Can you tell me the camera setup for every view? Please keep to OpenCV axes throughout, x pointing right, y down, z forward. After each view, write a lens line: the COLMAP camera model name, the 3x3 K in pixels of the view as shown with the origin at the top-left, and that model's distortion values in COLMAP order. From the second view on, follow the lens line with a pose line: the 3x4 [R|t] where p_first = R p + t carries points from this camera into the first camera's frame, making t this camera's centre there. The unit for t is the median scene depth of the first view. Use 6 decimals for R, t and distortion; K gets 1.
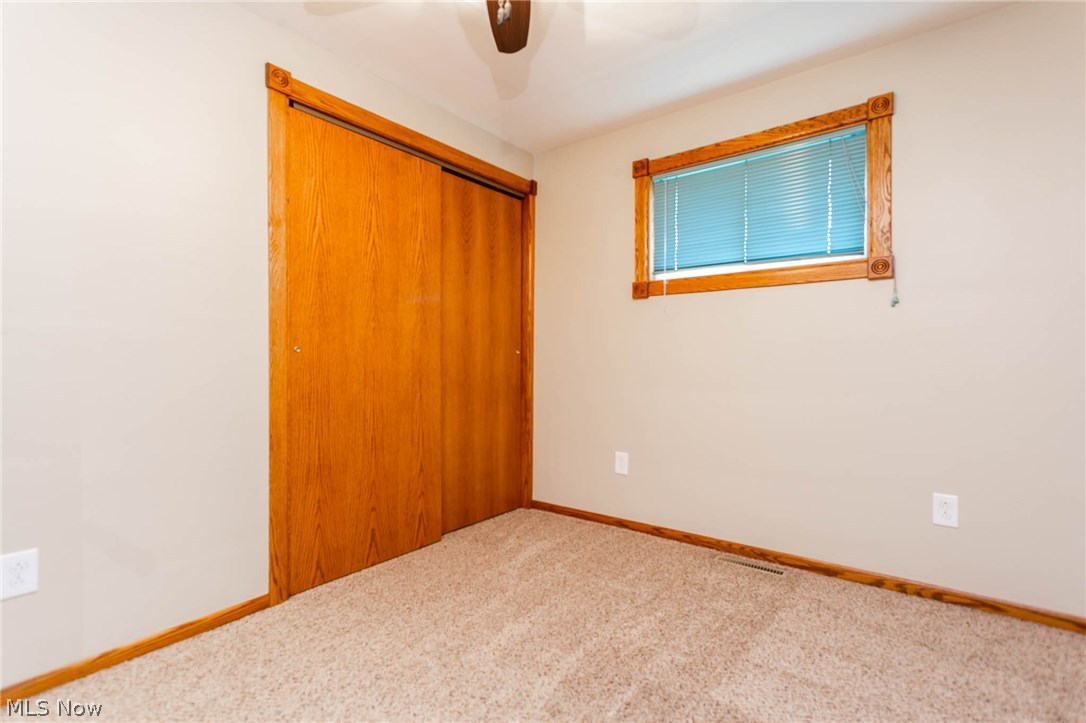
lens RADIAL K [[514.1, 0, 538.8], [0, 514.1, 356.6], [0, 0, 1]] dist [-0.011812, 0.003727]
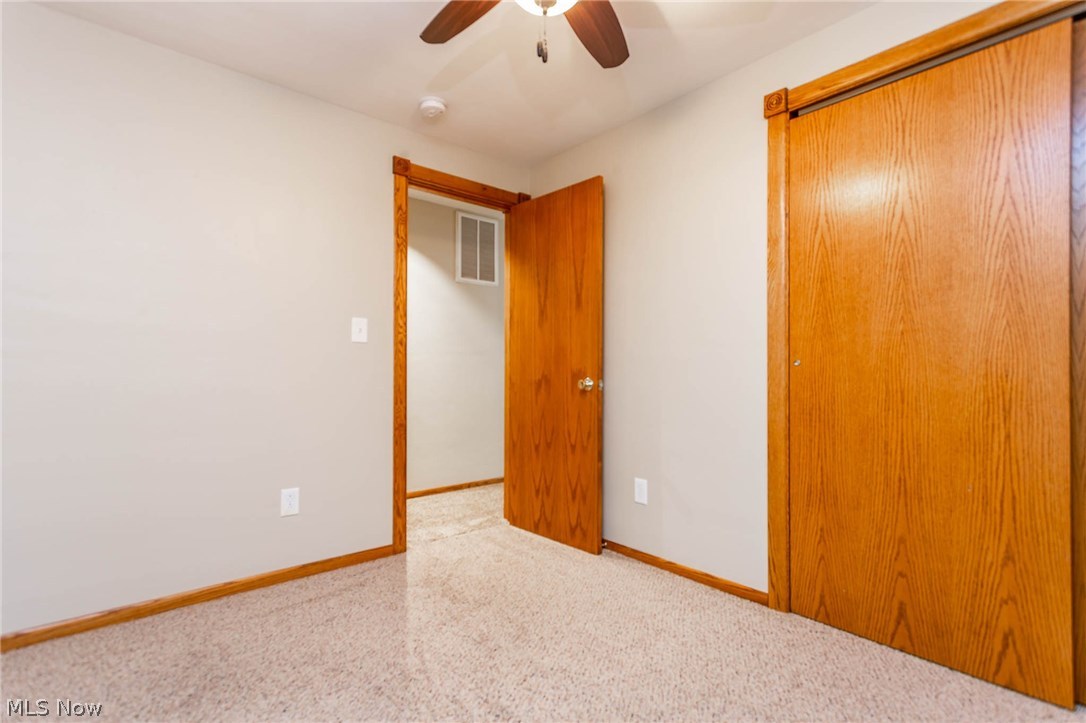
lens RADIAL K [[514.1, 0, 539.4], [0, 514.1, 364.1], [0, 0, 1]] dist [-0.011812, 0.003727]
pose [[-0.228593, -0.012475, -0.973442, 0.522445], [0.005677, 0.999884, -0.014147, -0.000824], [0.973505, -0.008761, -0.228496, 0.660090]]
